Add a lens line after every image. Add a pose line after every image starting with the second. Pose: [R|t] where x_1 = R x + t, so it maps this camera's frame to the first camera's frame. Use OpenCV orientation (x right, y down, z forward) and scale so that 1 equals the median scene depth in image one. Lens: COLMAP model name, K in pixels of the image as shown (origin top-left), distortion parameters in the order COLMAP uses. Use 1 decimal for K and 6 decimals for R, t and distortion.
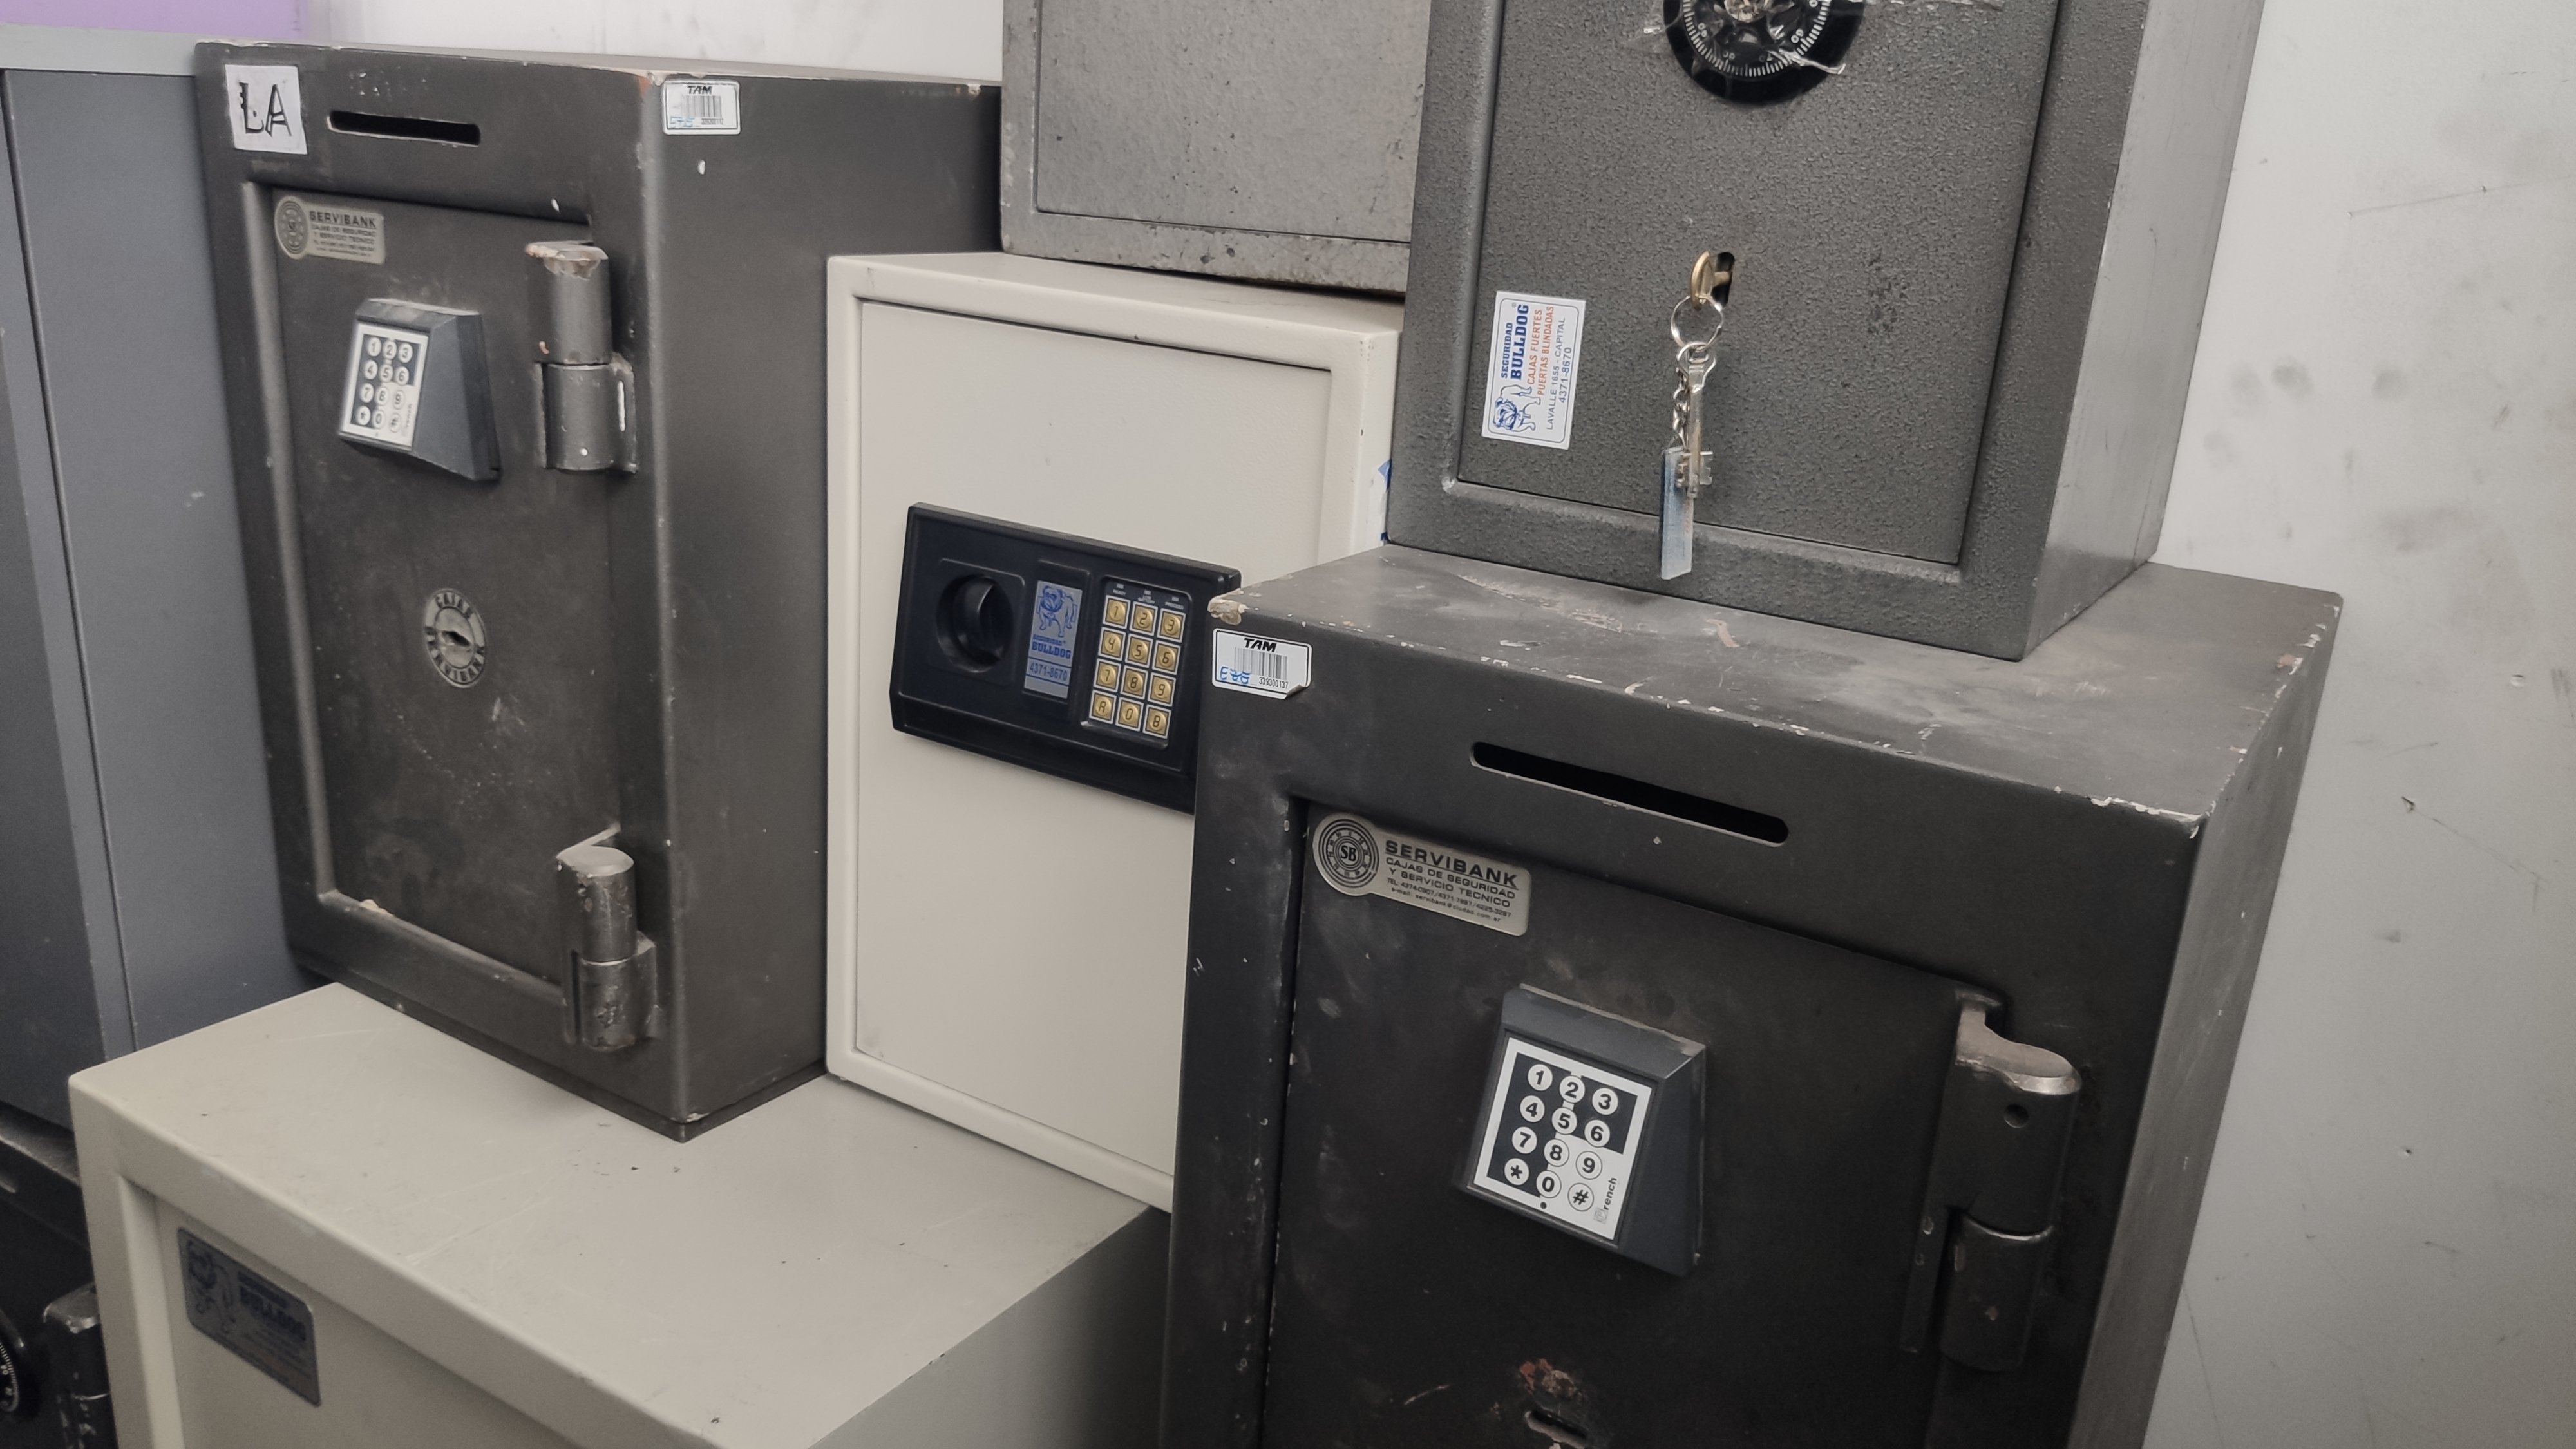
lens RADIAL K [[1989.3, 0, 1283.5], [0, 1989.3, 735.6], [0, 0, 1]] dist [0.173123, -0.532269]
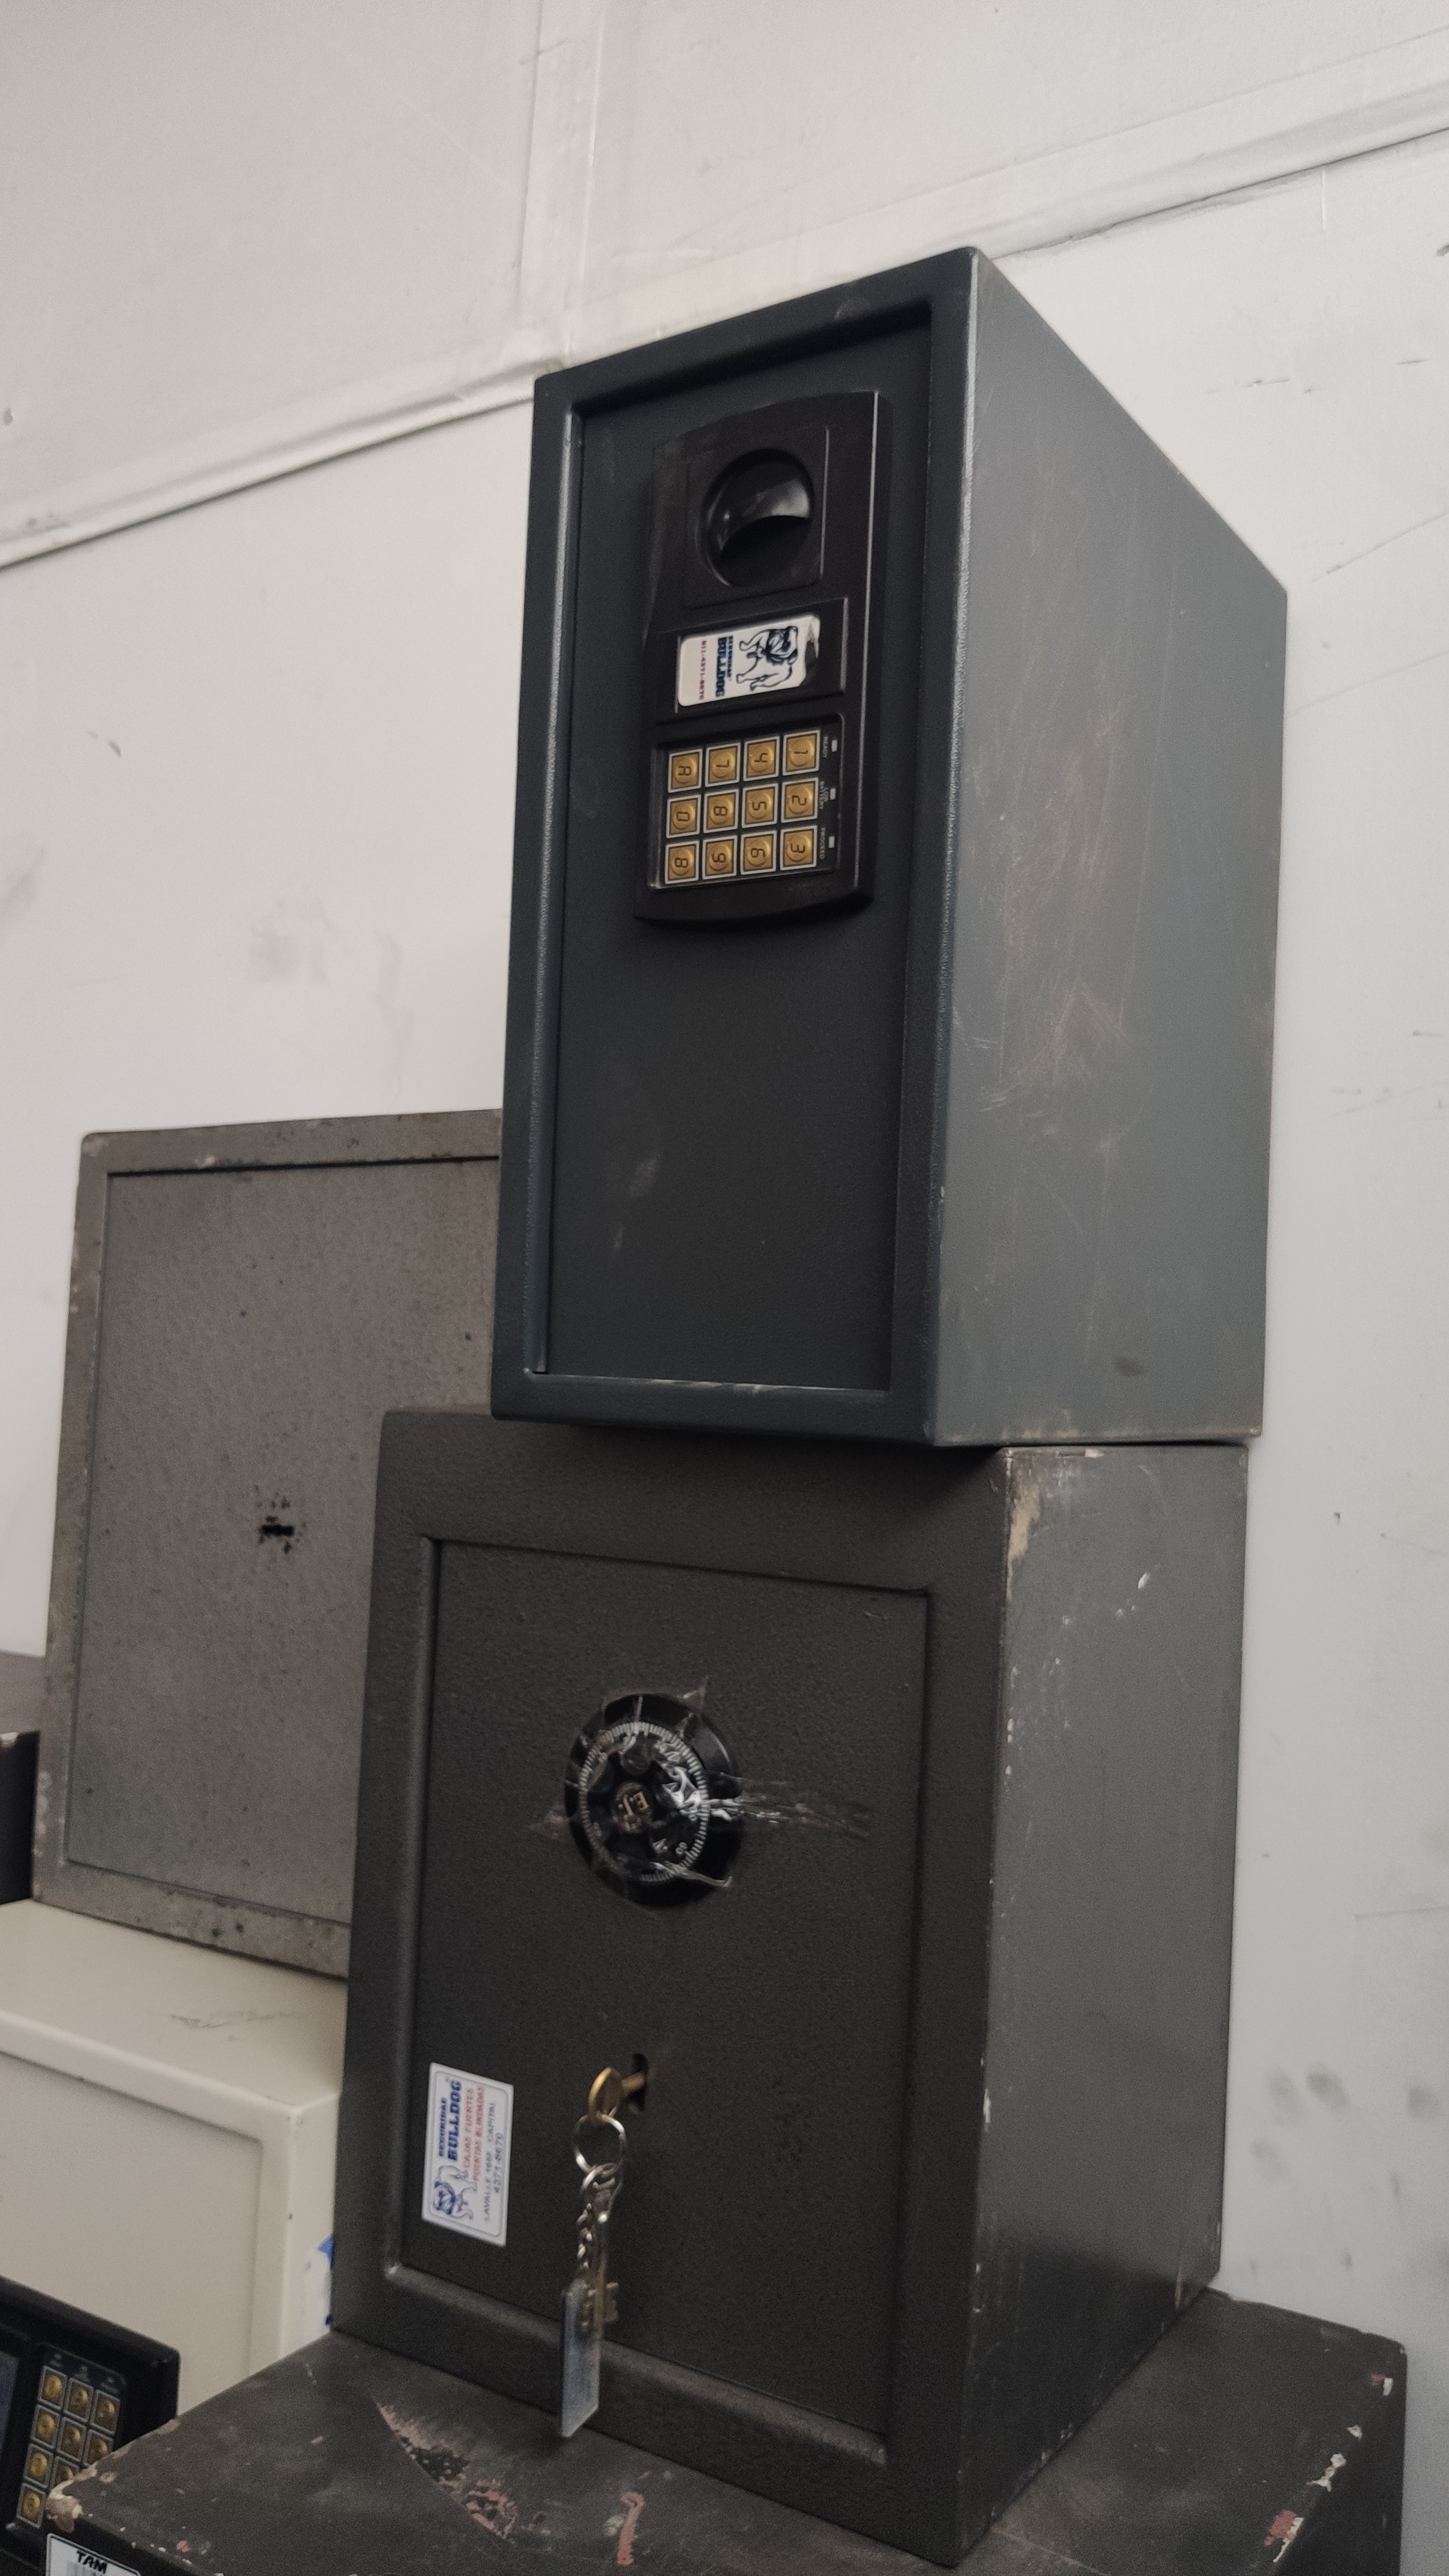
lens RADIAL K [[1991.6, 0, 724.5], [0, 1991.6, 1288.0], [0, 0, 1]] dist [0.062004, -0.145357]
pose [[0.999696, -0.016185, 0.018597, 0.229626], [0.021488, 0.941814, -0.335446, -0.242916], [-0.012086, 0.335744, 0.941876, -0.005943]]
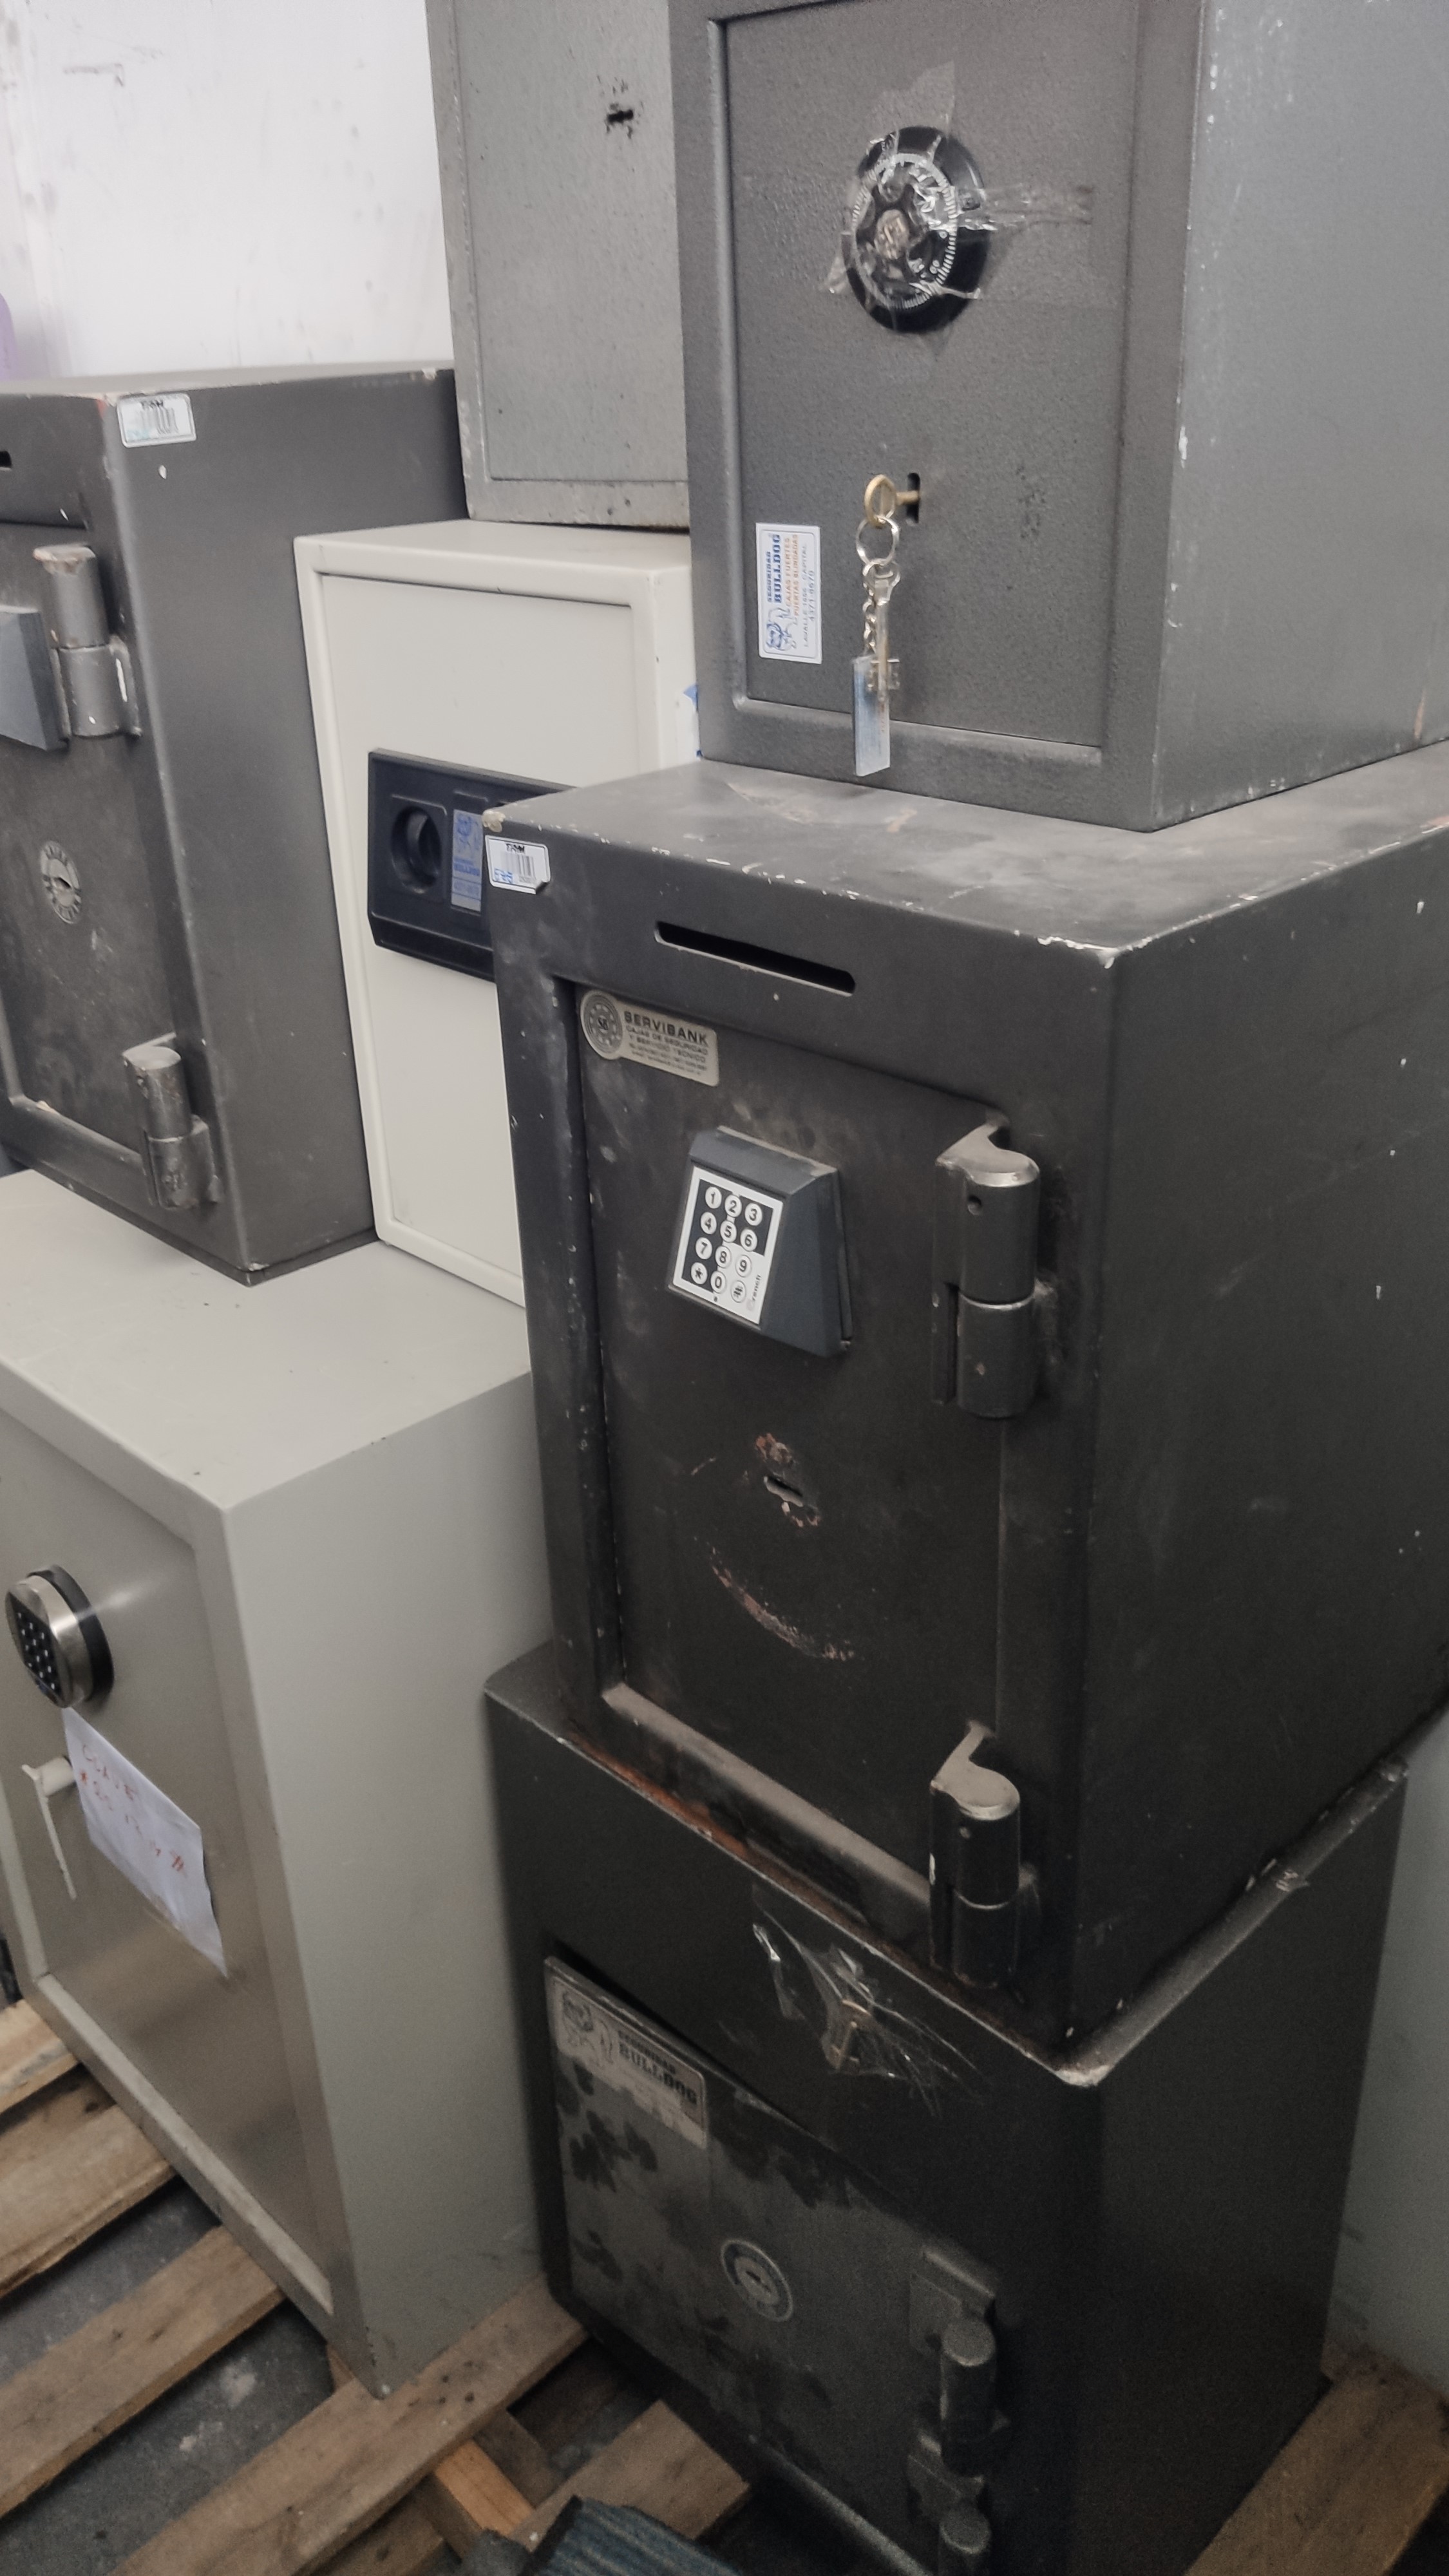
lens RADIAL K [[1991.6, 0, 724.5], [0, 1991.6, 1288.0], [0, 0, 1]] dist [0.062004, -0.145357]
pose [[0.968502, 0.010481, -0.248784, 0.370774], [0.024618, 0.990189, 0.137551, 0.049166], [0.247784, -0.139343, 0.958742, -0.146652]]
